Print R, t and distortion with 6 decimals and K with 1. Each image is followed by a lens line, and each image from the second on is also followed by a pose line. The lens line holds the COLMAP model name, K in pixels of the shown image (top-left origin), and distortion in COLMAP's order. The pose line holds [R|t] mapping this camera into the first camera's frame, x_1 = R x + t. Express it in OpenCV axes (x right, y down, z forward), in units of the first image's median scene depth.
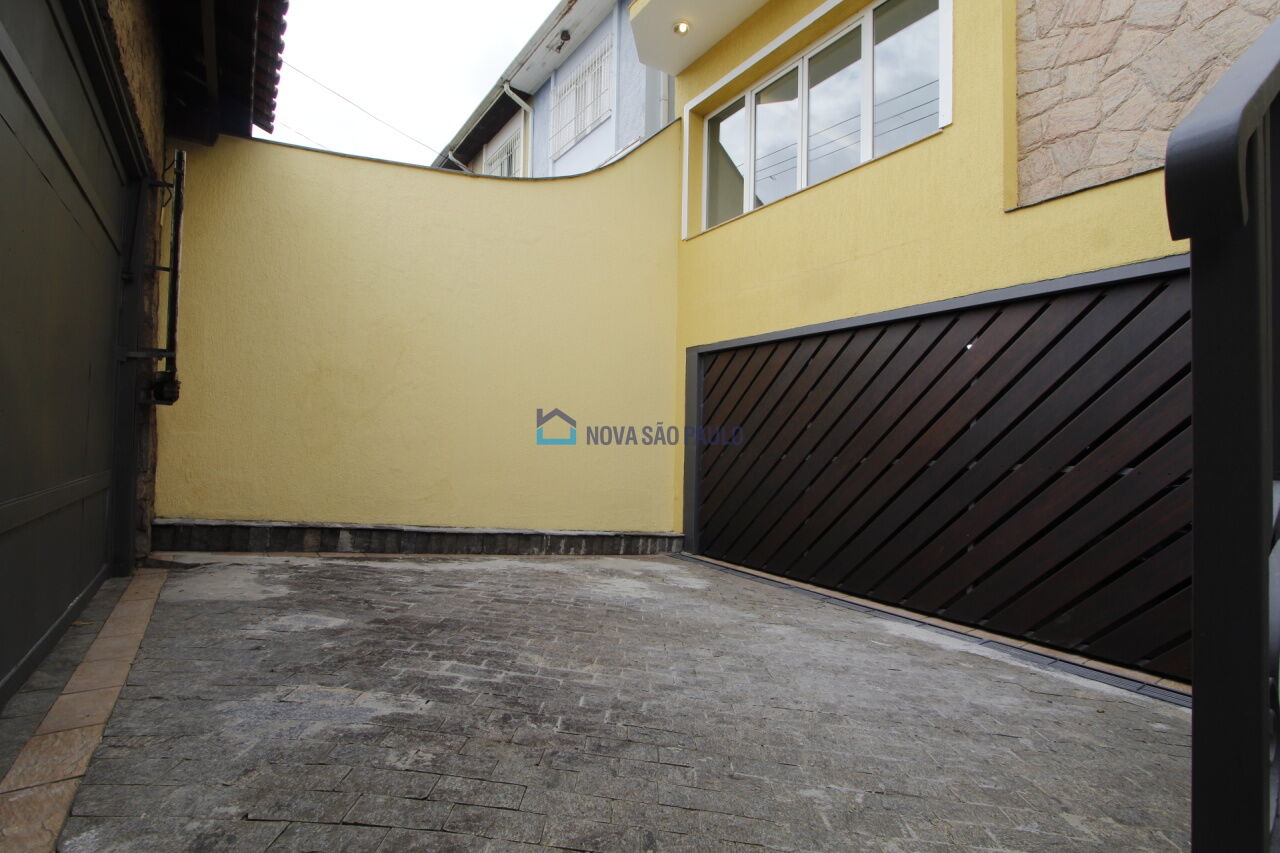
lens RADIAL K [[587.7, 0, 638.4], [0, 587.7, 428.1], [0, 0, 1]] dist [-0.019995, 0.003185]
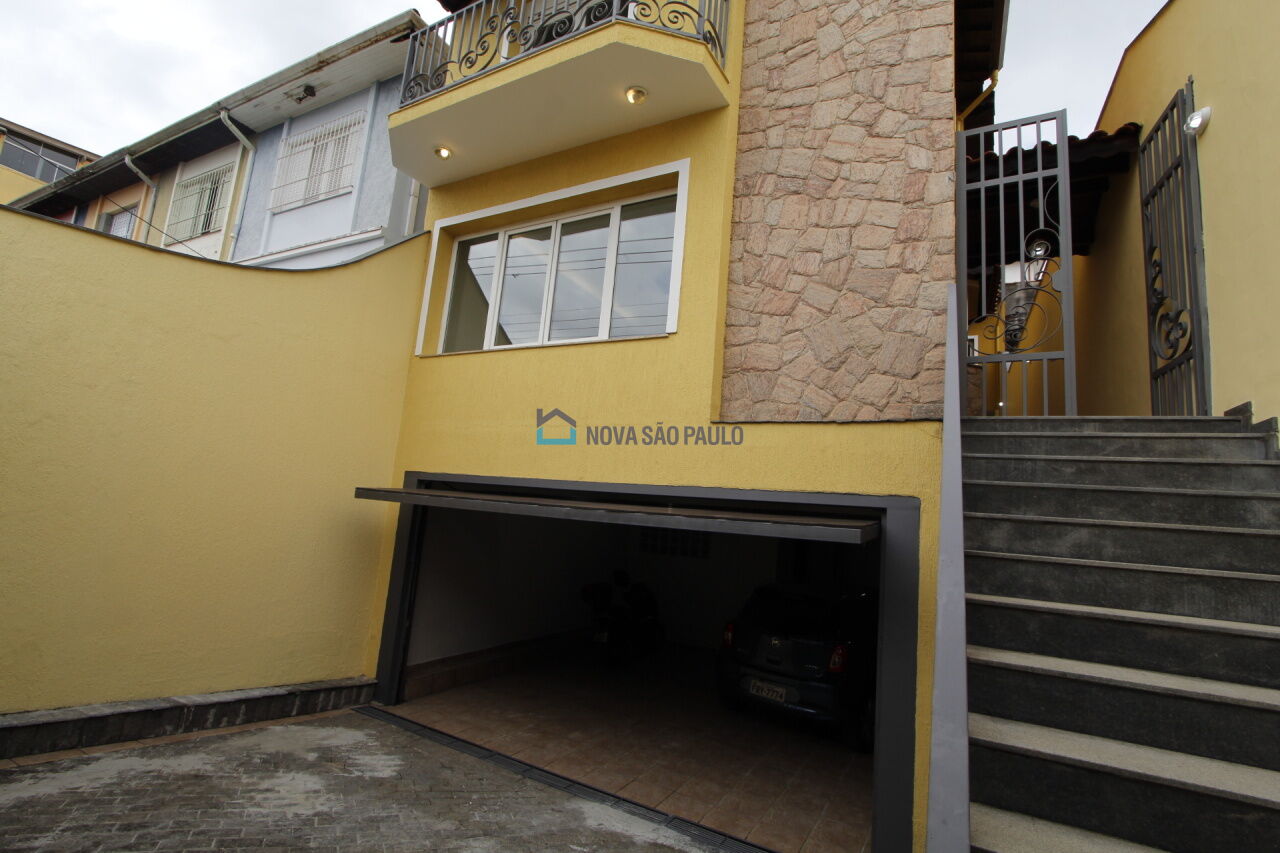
lens RADIAL K [[587.7, 0, 632.7], [0, 587.7, 426.5], [0, 0, 1]] dist [-0.019995, 0.003185]
pose [[0.889129, 0.126085, 0.439946, -0.016560], [-0.077179, 0.988842, -0.127416, -0.130609], [-0.451102, 0.079334, 0.888939, 0.016656]]
